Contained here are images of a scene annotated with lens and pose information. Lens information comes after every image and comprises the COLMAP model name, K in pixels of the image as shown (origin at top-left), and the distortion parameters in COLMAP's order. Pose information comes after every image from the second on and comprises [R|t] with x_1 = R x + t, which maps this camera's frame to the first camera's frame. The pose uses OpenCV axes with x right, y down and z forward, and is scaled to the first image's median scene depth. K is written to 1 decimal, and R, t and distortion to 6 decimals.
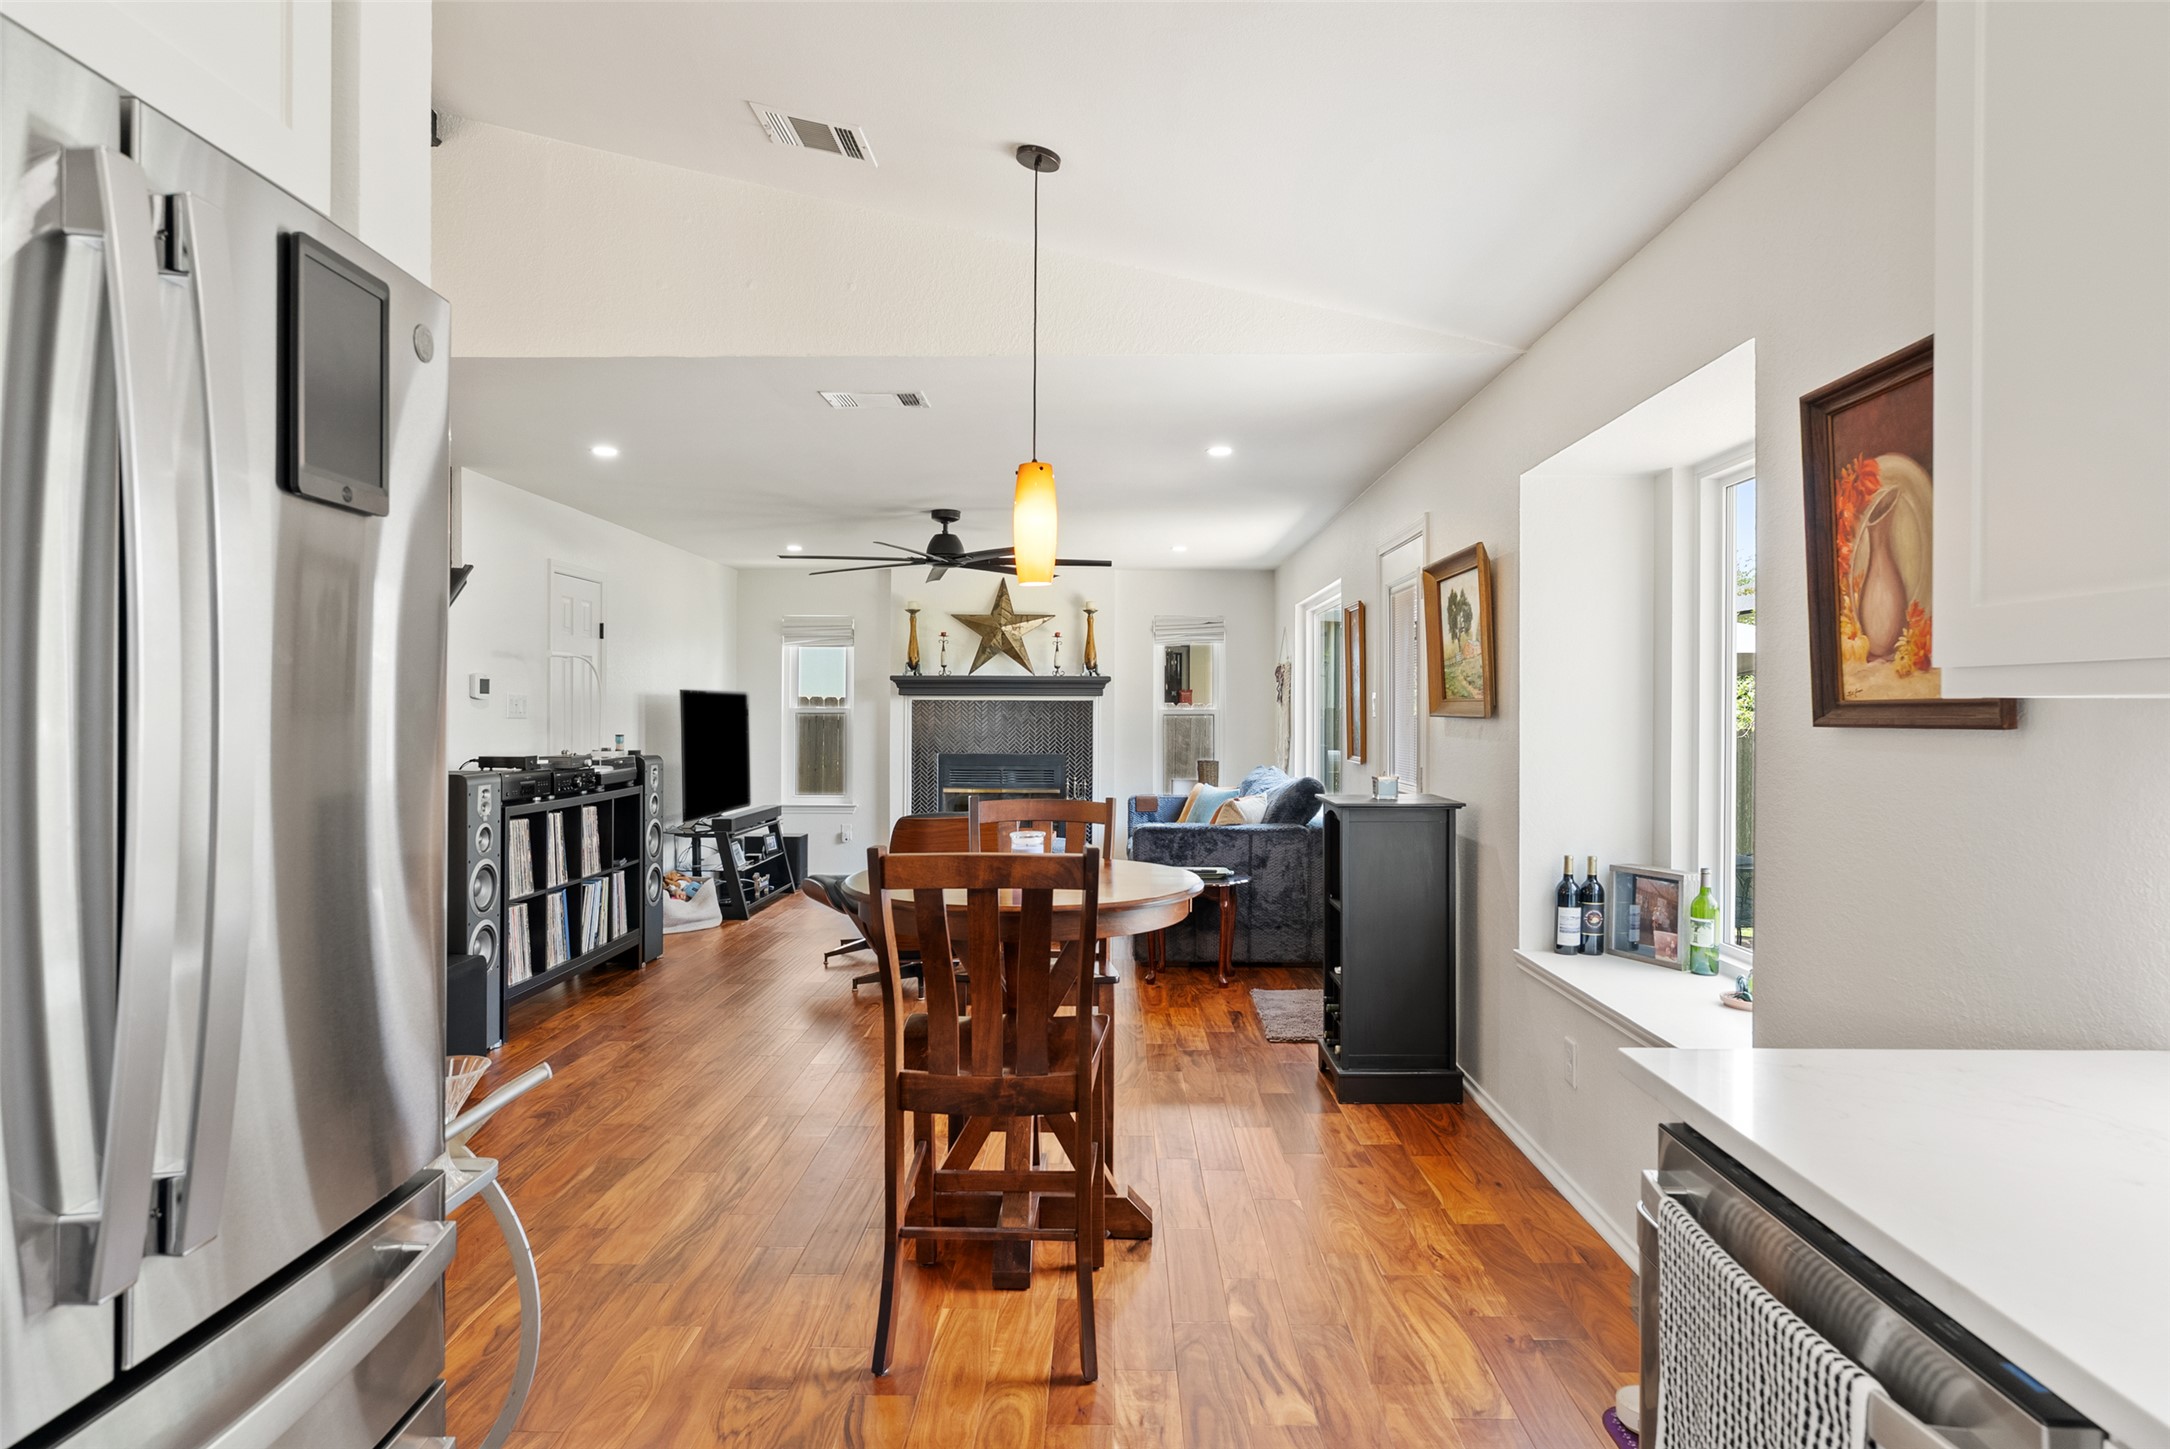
lens RADIAL K [[1254.6, 0, 1092.0], [0, 1254.6, 715.9], [0, 0, 1]] dist [0.002104, 0.000250]
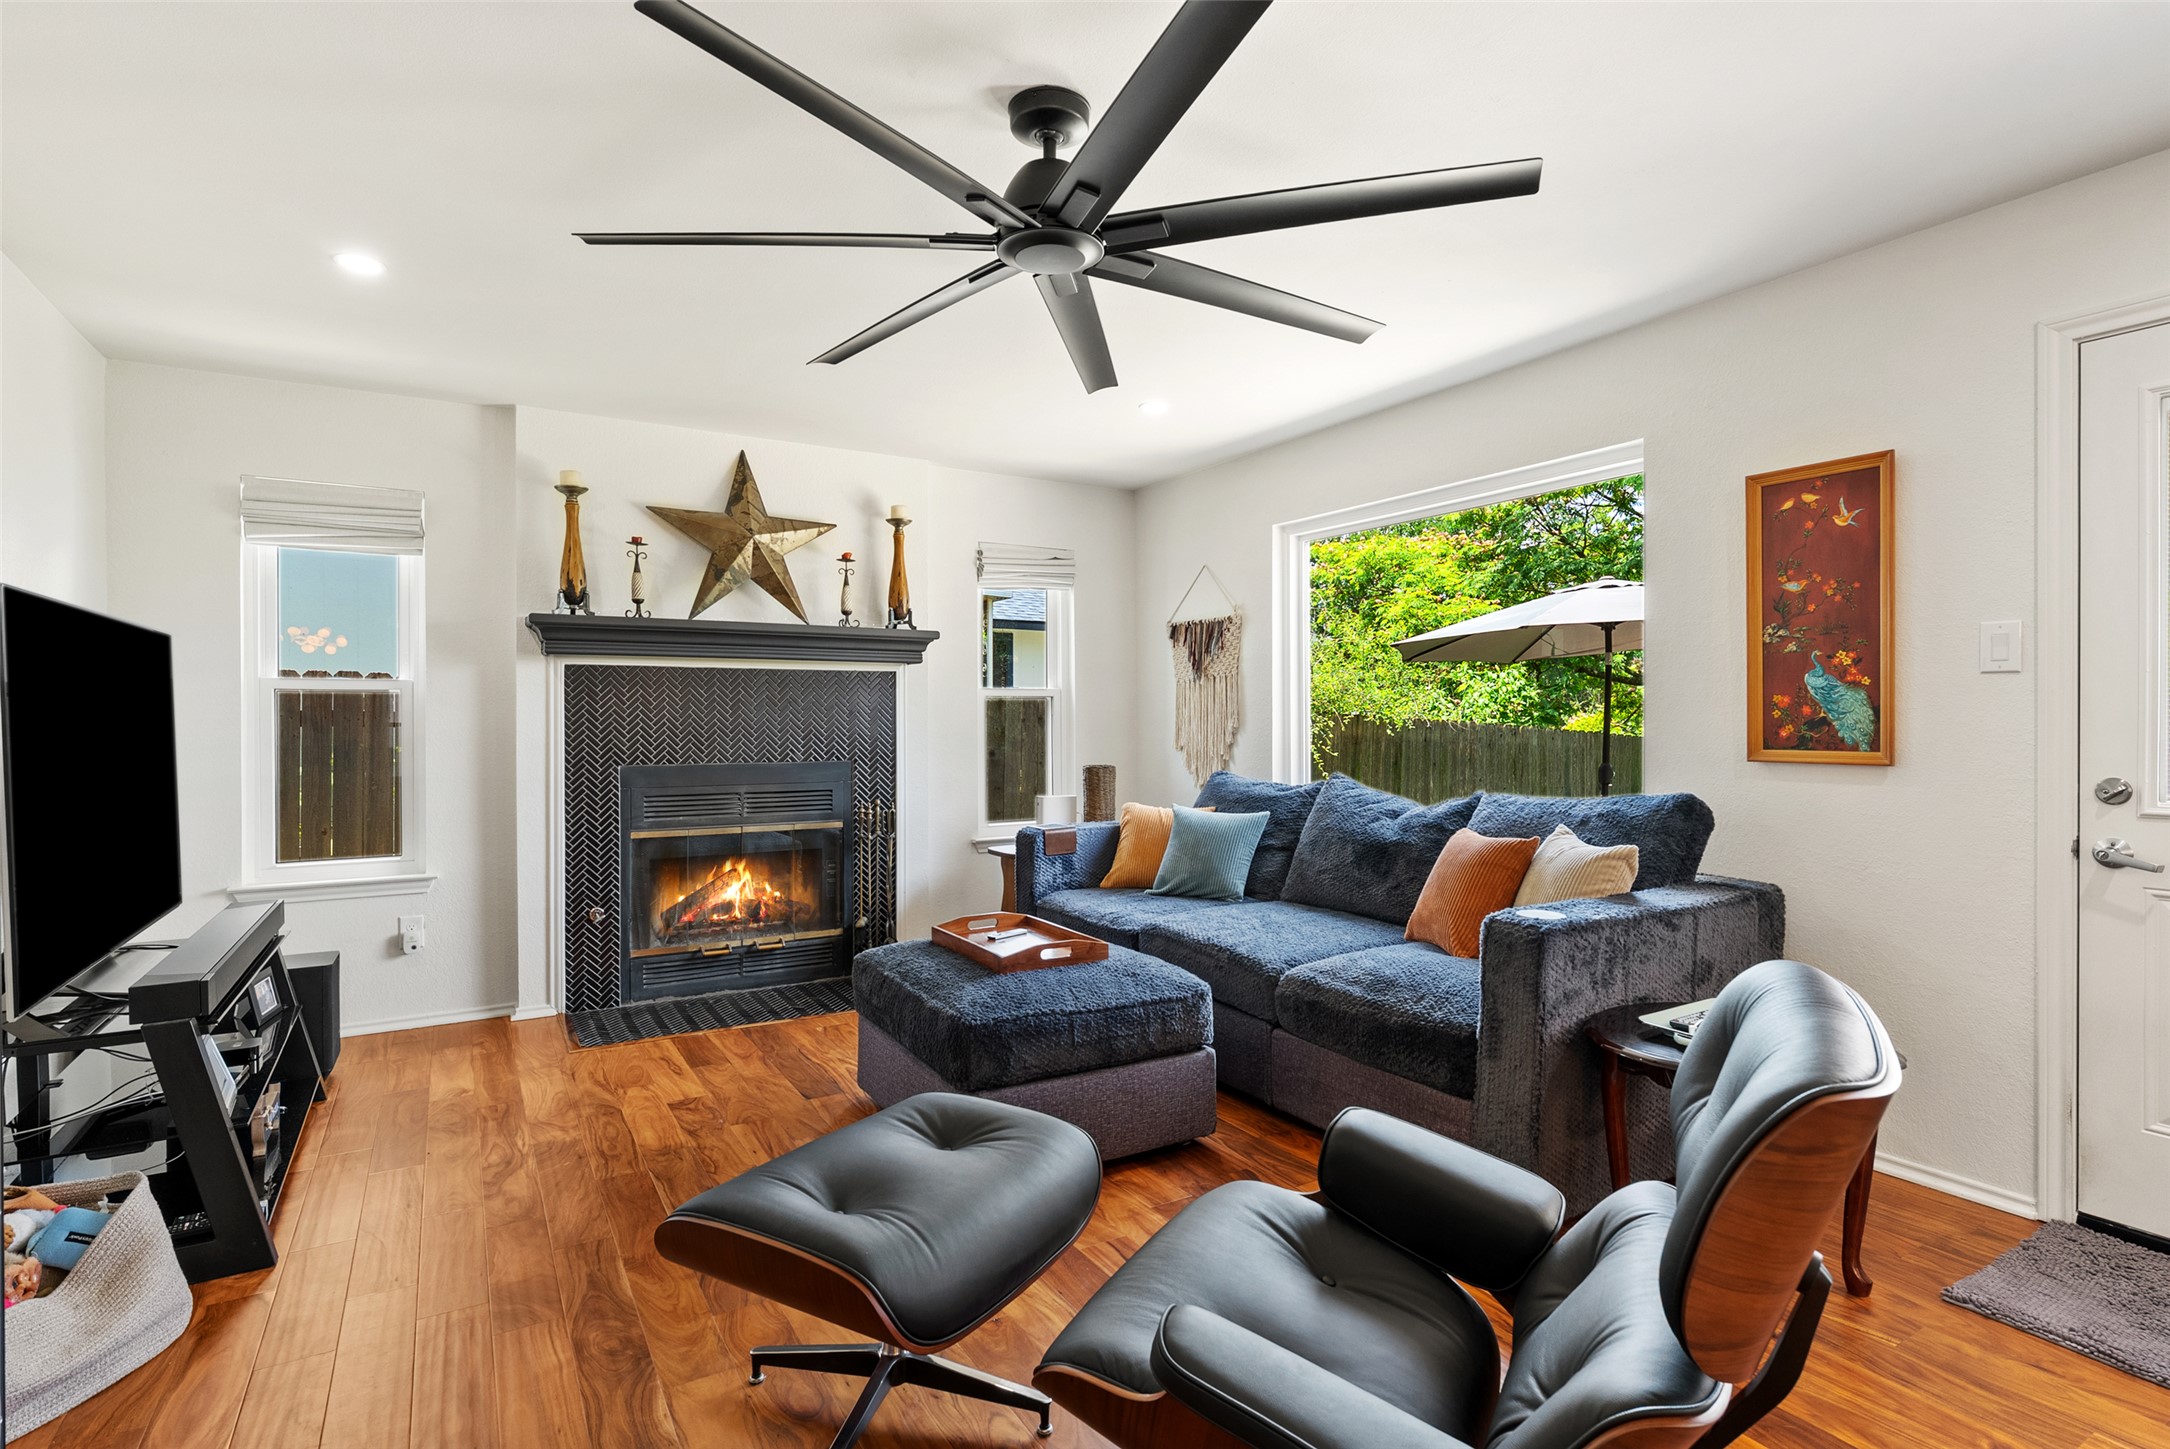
lens RADIAL K [[1064.5, 0, 1085.7], [0, 1064.5, 723.4], [0, 0, 1]] dist [0.000590, 0.000392]
pose [[0.849566, -0.006842, 0.527438, -0.195279], [0.005585, 0.999977, 0.003976, 0.011473], [-0.527452, -0.000432, 0.849584, 0.520760]]
